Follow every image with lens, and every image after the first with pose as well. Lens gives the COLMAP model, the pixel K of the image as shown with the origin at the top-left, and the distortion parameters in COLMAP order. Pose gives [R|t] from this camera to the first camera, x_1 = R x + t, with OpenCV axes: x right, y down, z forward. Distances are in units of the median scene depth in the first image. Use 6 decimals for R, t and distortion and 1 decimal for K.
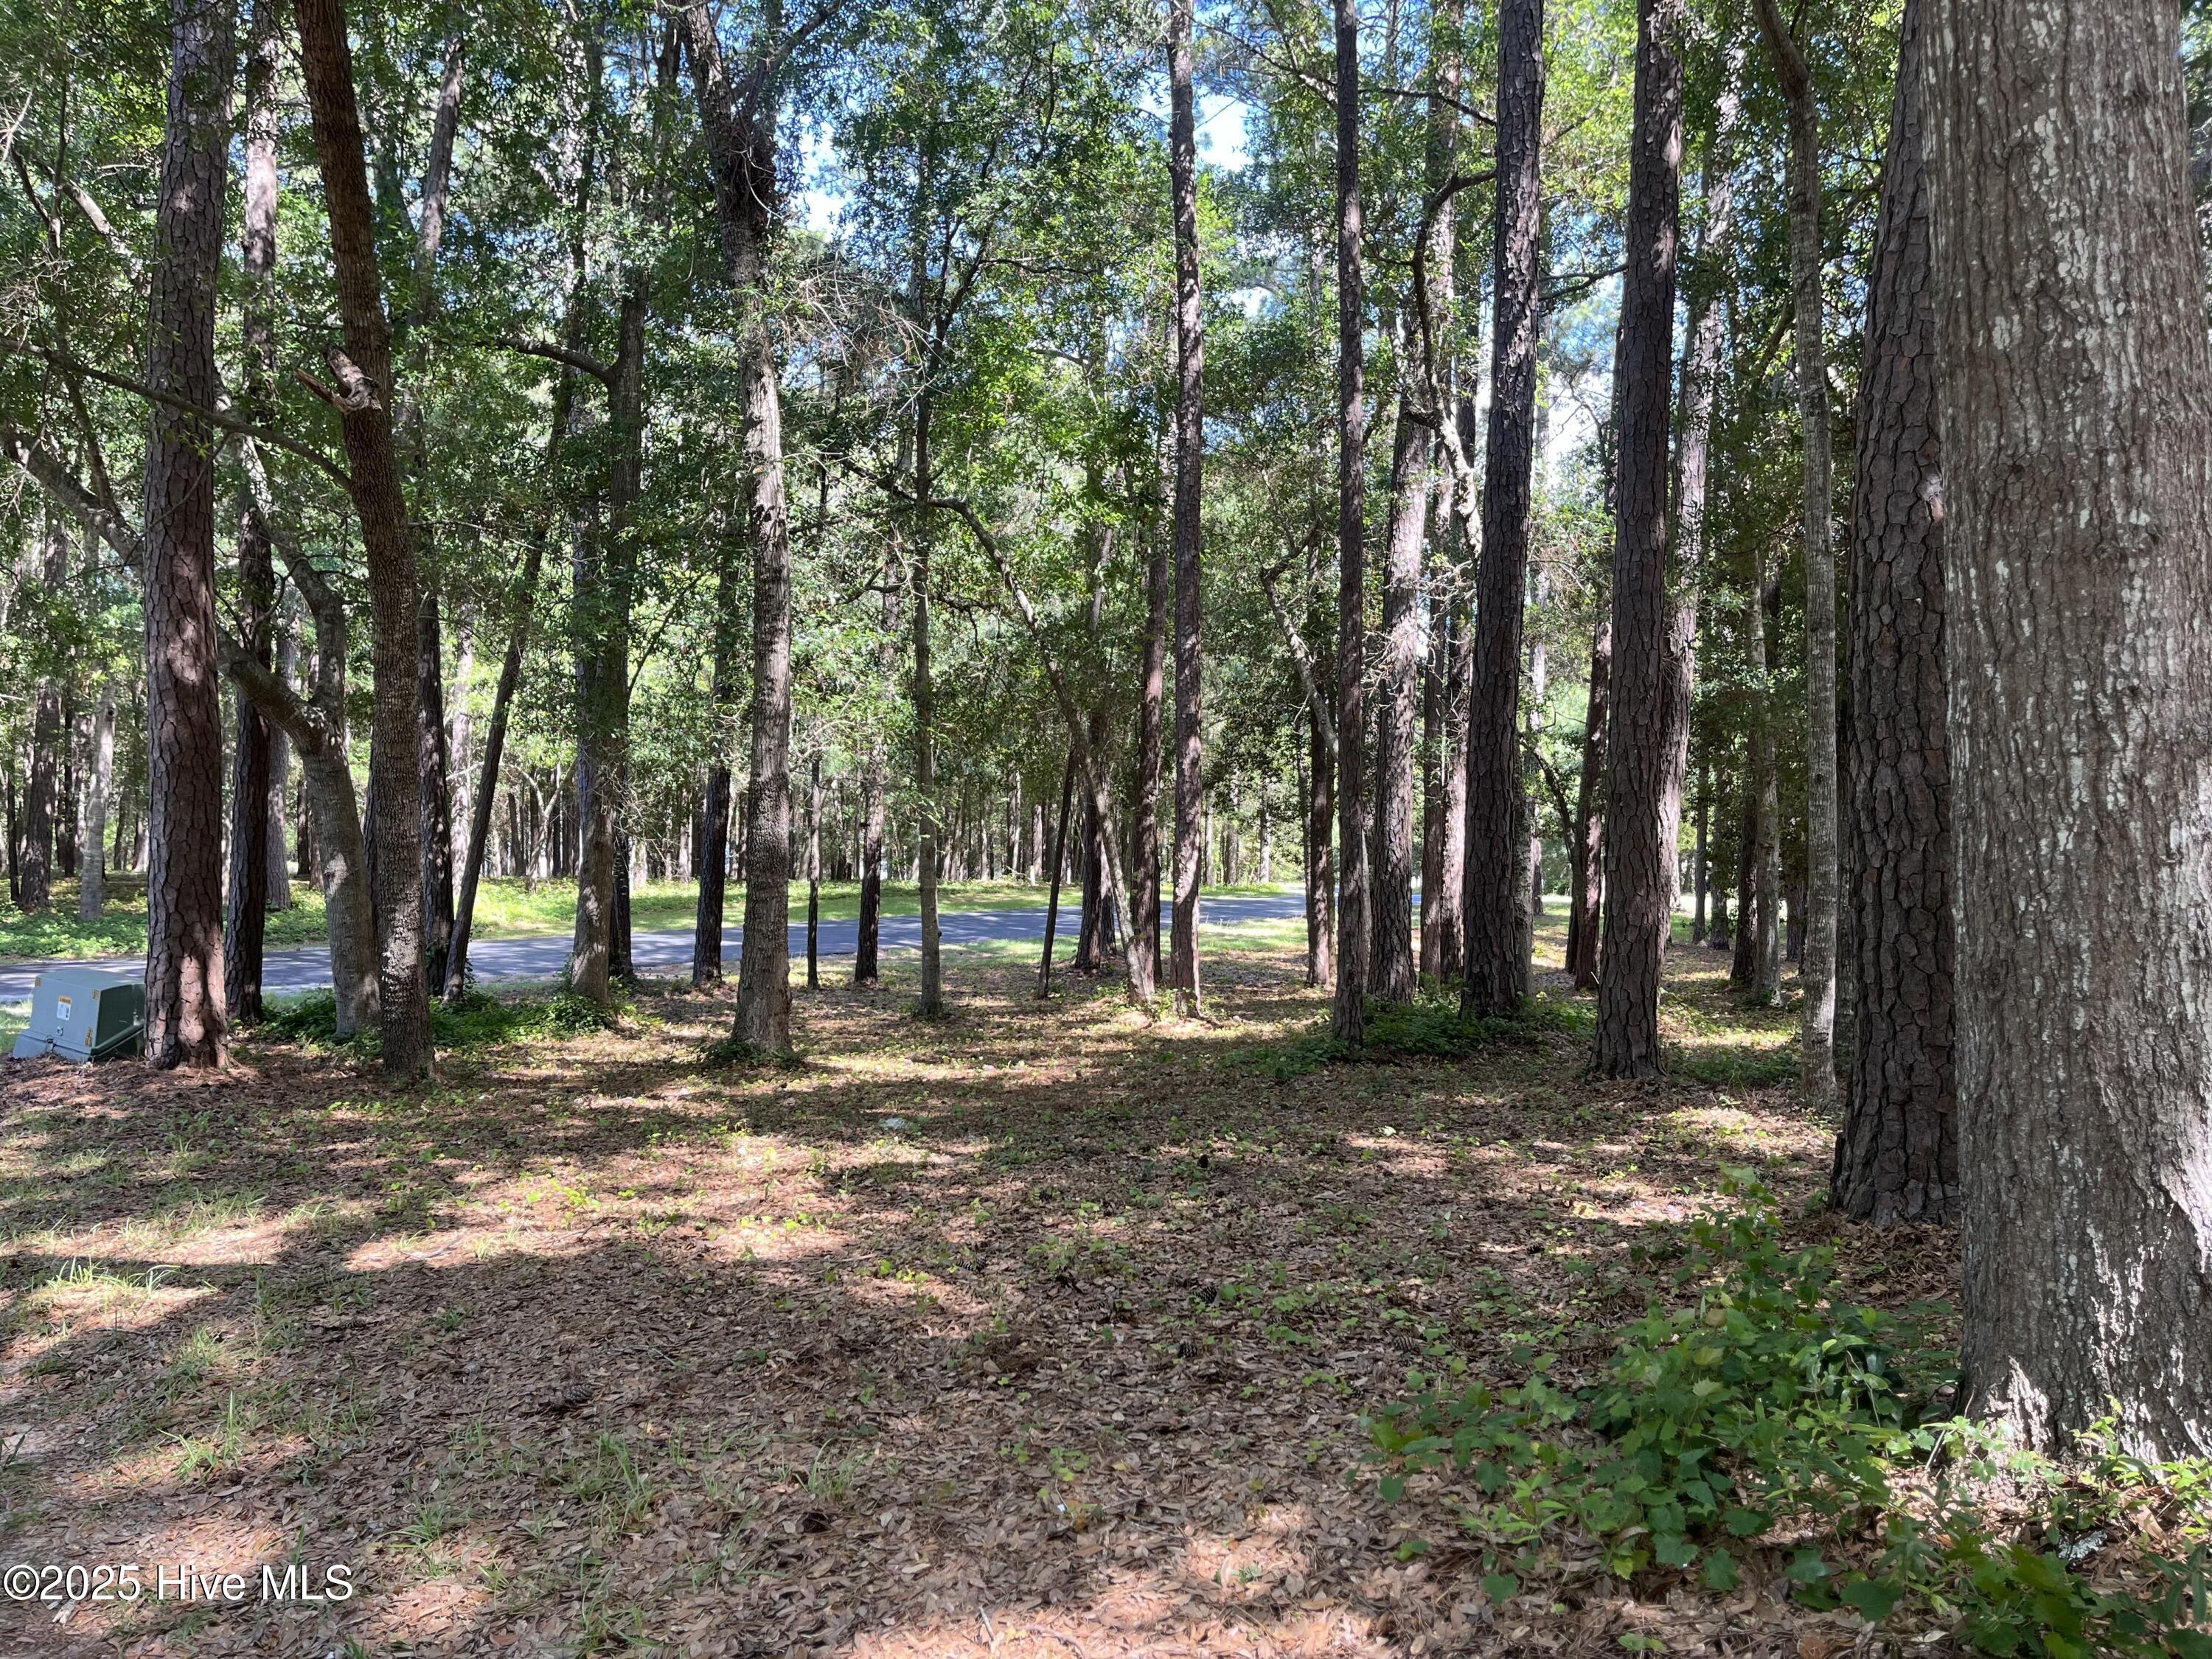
lens RADIAL K [[1680.4, 0, 1108.2], [0, 1680.4, 830.0], [0, 0, 1]] dist [0.024651, -0.019427]
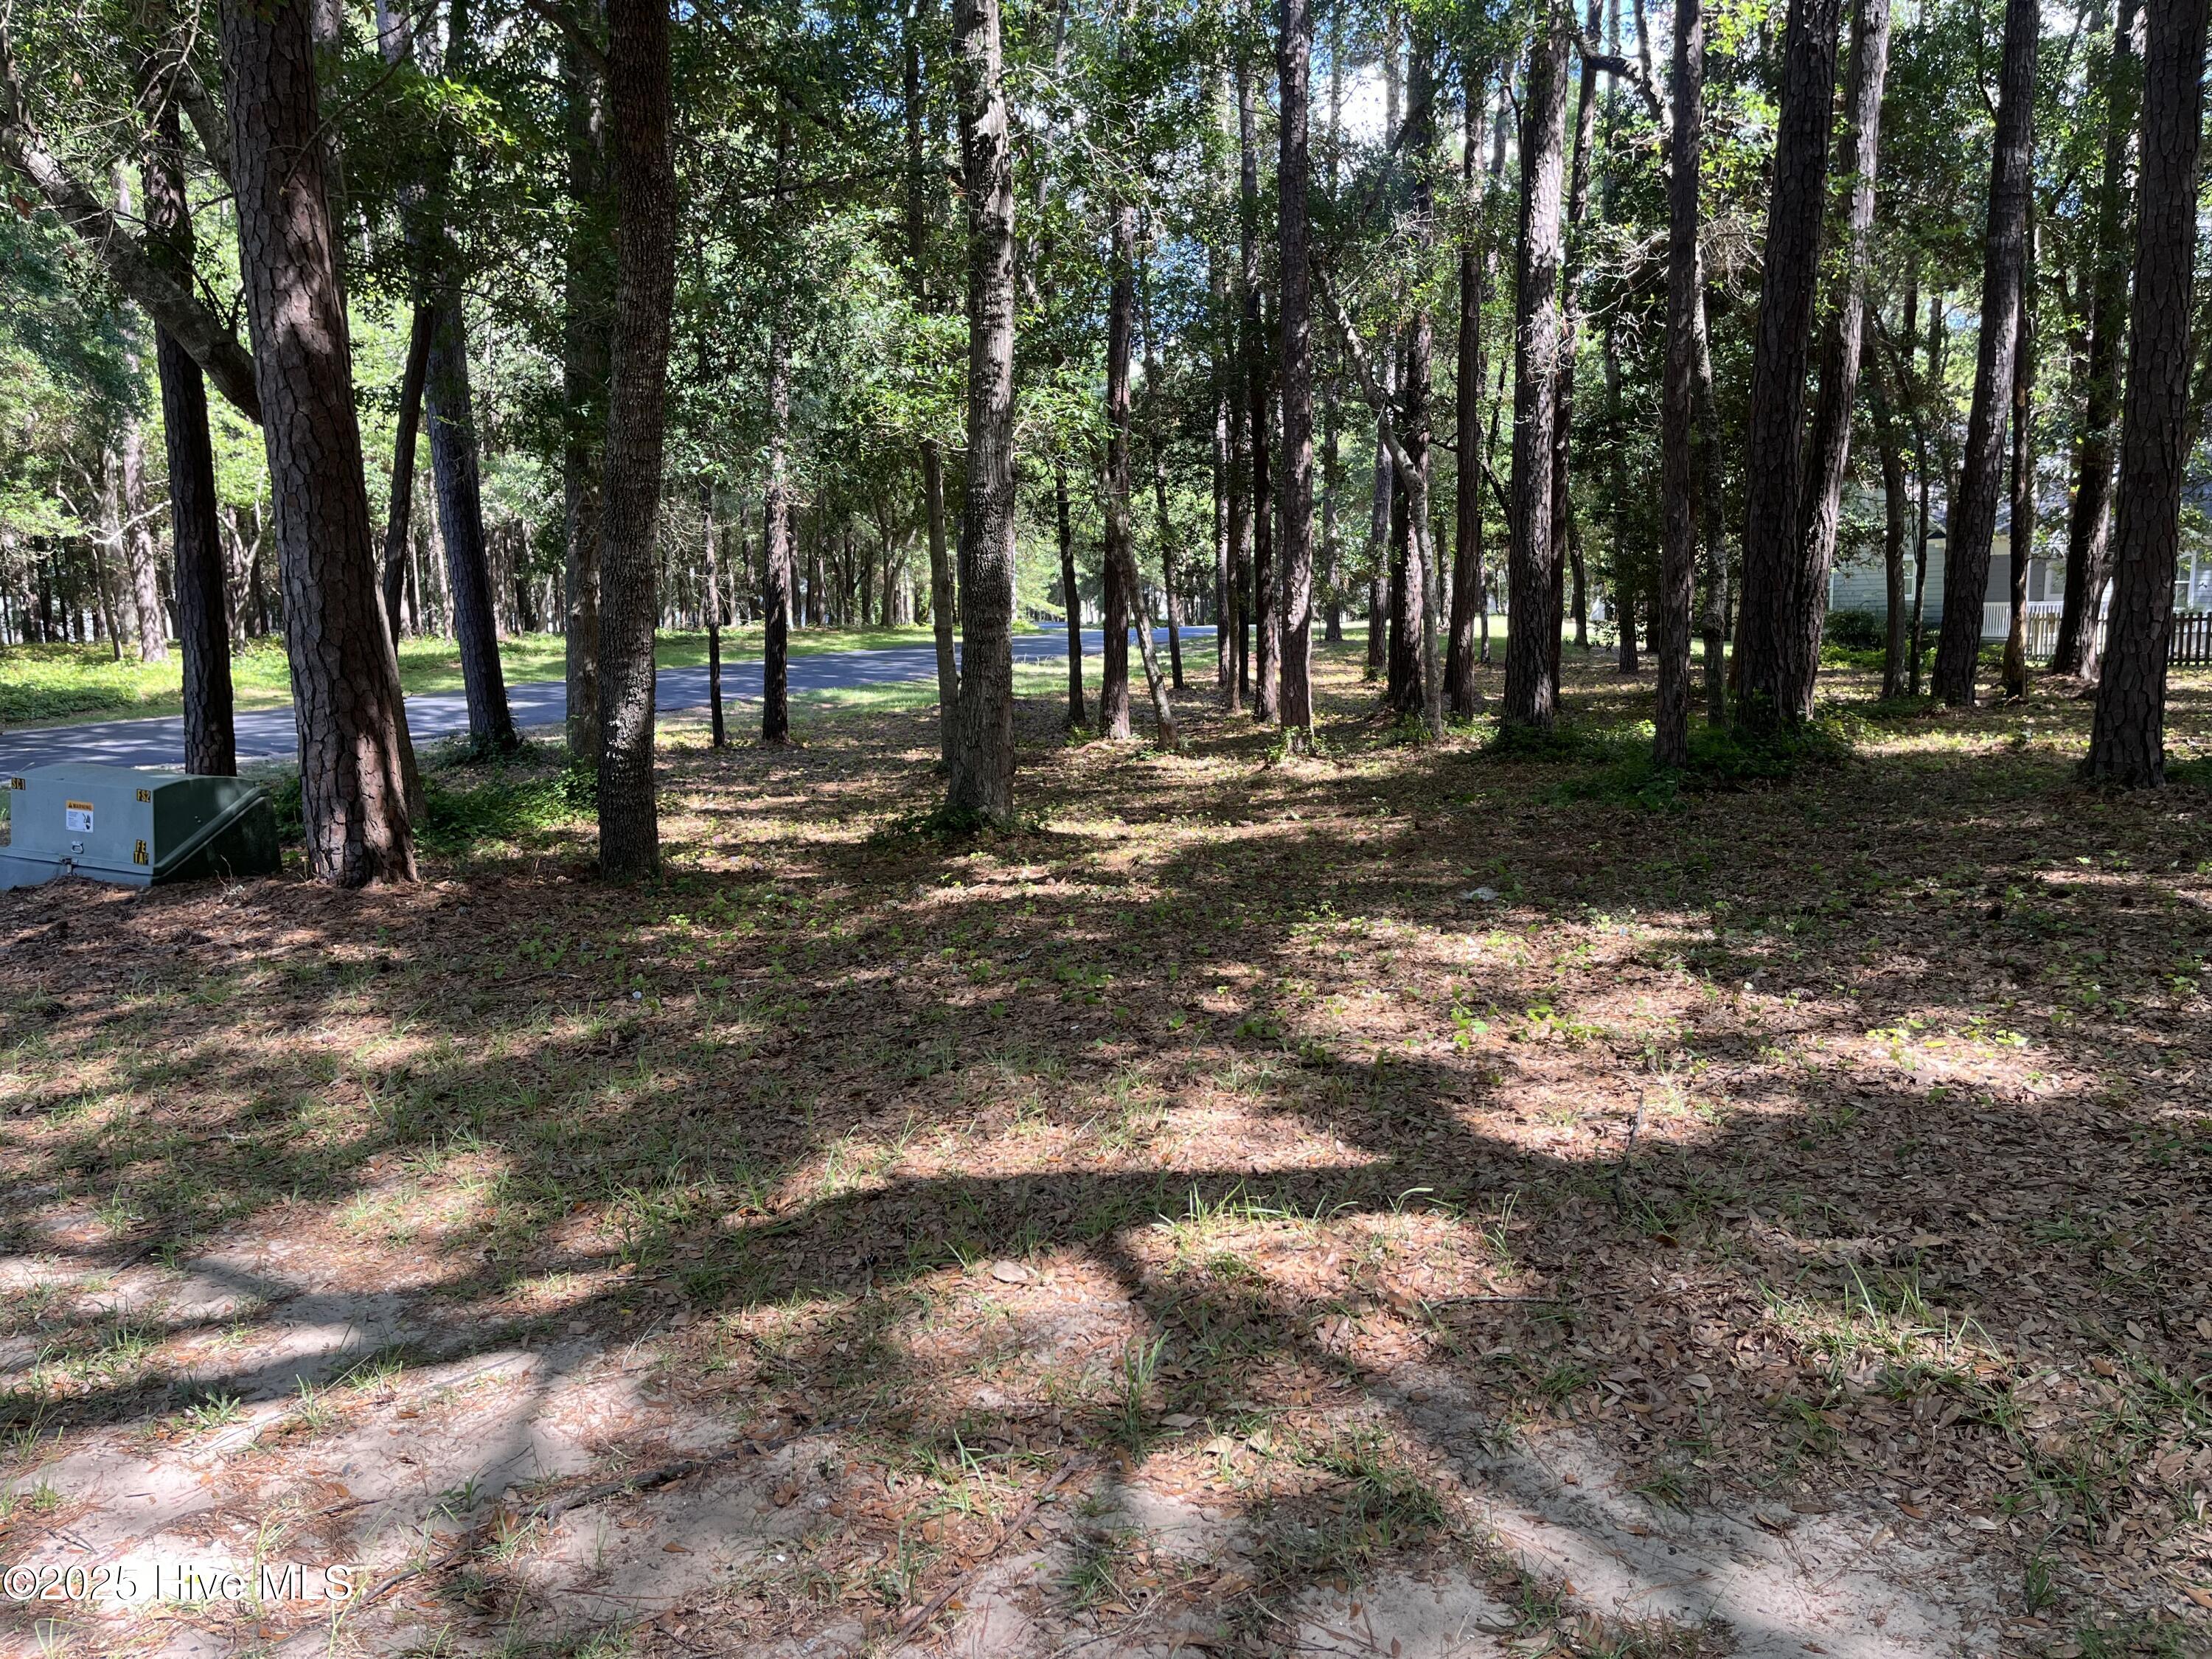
lens RADIAL K [[1680.4, 0, 1104.2], [0, 1680.4, 831.1], [0, 0, 1]] dist [0.024651, -0.019427]
pose [[0.975508, -0.061009, 0.211333, -0.384826], [0.027916, 0.987336, 0.156170, 0.008276], [-0.218184, -0.146446, 0.964857, 0.201610]]
